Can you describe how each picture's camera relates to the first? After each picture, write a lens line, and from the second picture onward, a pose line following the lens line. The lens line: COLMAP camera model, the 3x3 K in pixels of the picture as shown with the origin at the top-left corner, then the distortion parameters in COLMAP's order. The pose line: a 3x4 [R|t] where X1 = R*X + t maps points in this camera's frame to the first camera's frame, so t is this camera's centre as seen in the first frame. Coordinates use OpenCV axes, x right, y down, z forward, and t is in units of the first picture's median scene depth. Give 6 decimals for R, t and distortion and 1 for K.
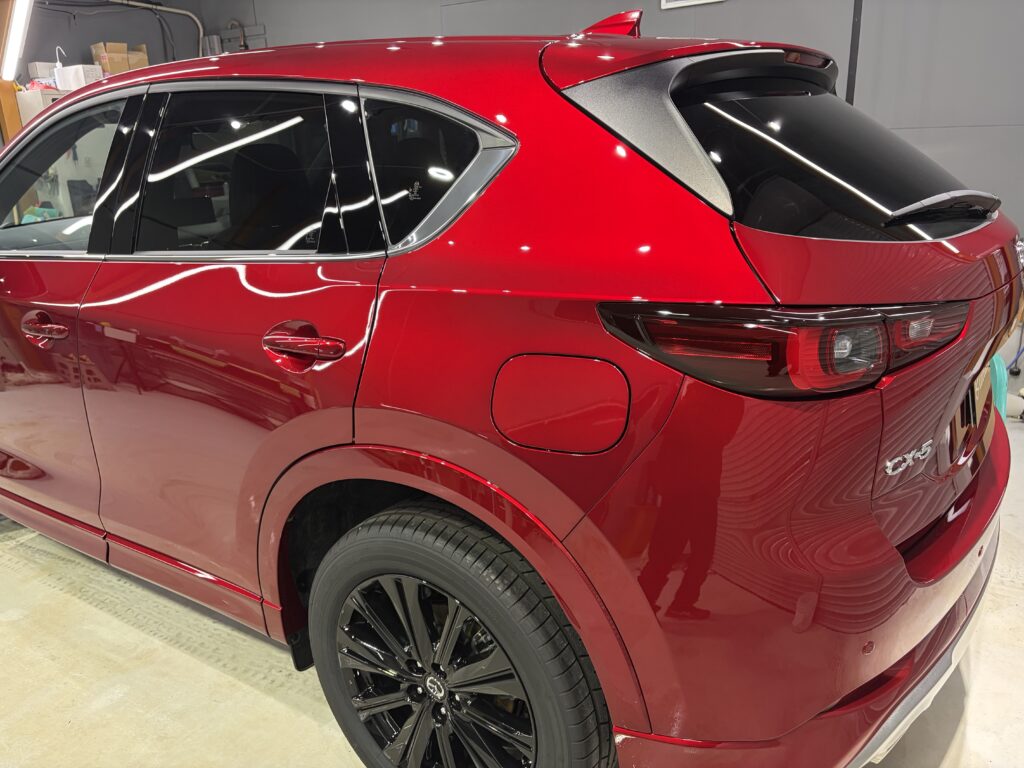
lens RADIAL K [[798.5, 0, 509.1], [0, 798.5, 385.2], [0, 0, 1]] dist [0.014609, 0.000407]
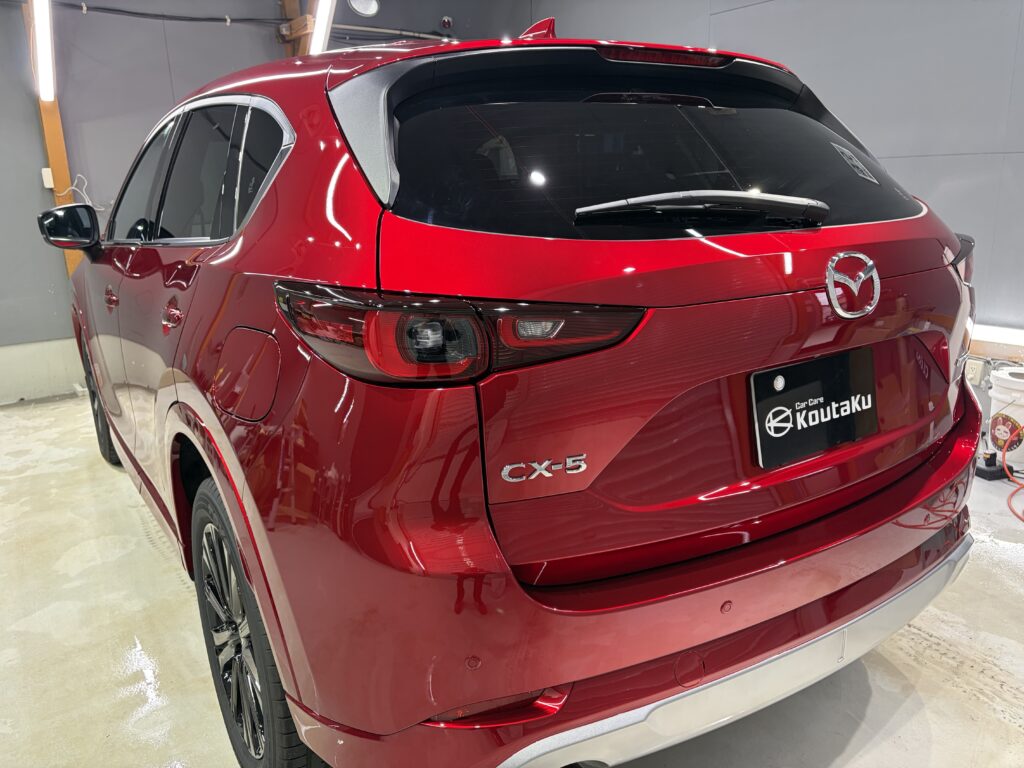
lens RADIAL K [[798.5, 0, 511.9], [0, 798.5, 383.6], [0, 0, 1]] dist [0.014609, 0.000407]
pose [[0.925417, 0.103122, -0.364650, 0.674468], [-0.117914, 0.992852, -0.018469, 0.012371], [0.360139, 0.060089, 0.930961, 0.099566]]
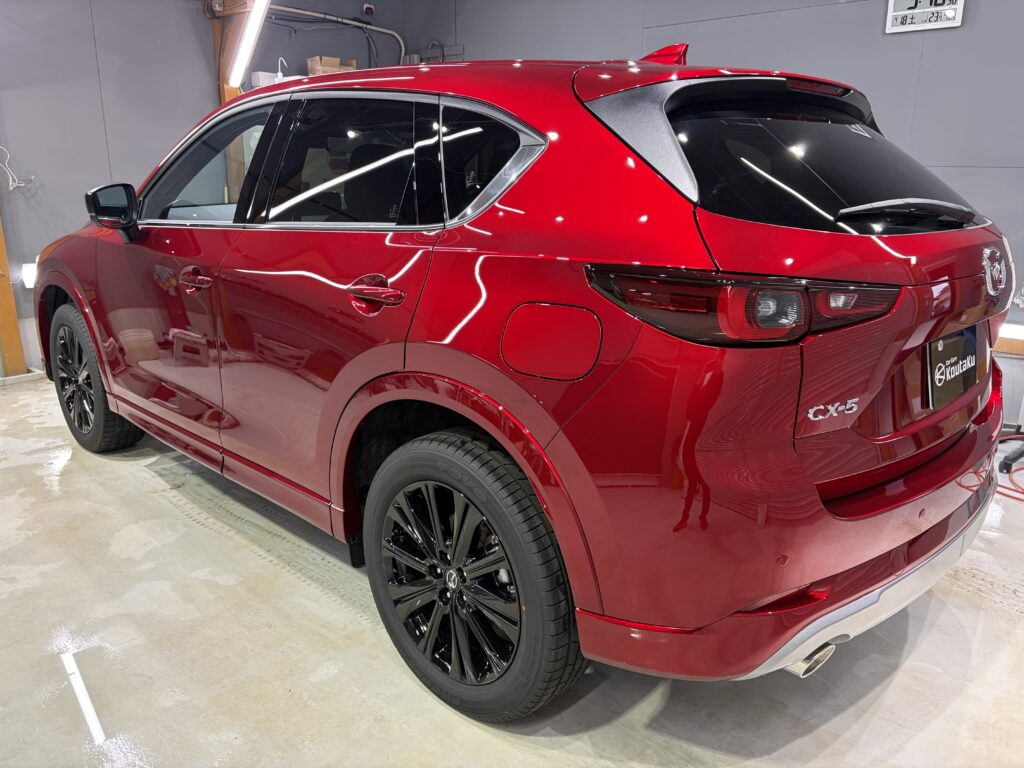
lens RADIAL K [[798.5, 0, 510.6], [0, 798.5, 383.5], [0, 0, 1]] dist [0.014609, 0.000407]
pose [[0.983836, 0.089911, -0.154866, 0.173137], [-0.095295, 0.995064, -0.027689, 0.112243], [0.151612, 0.042000, 0.987547, -0.232152]]
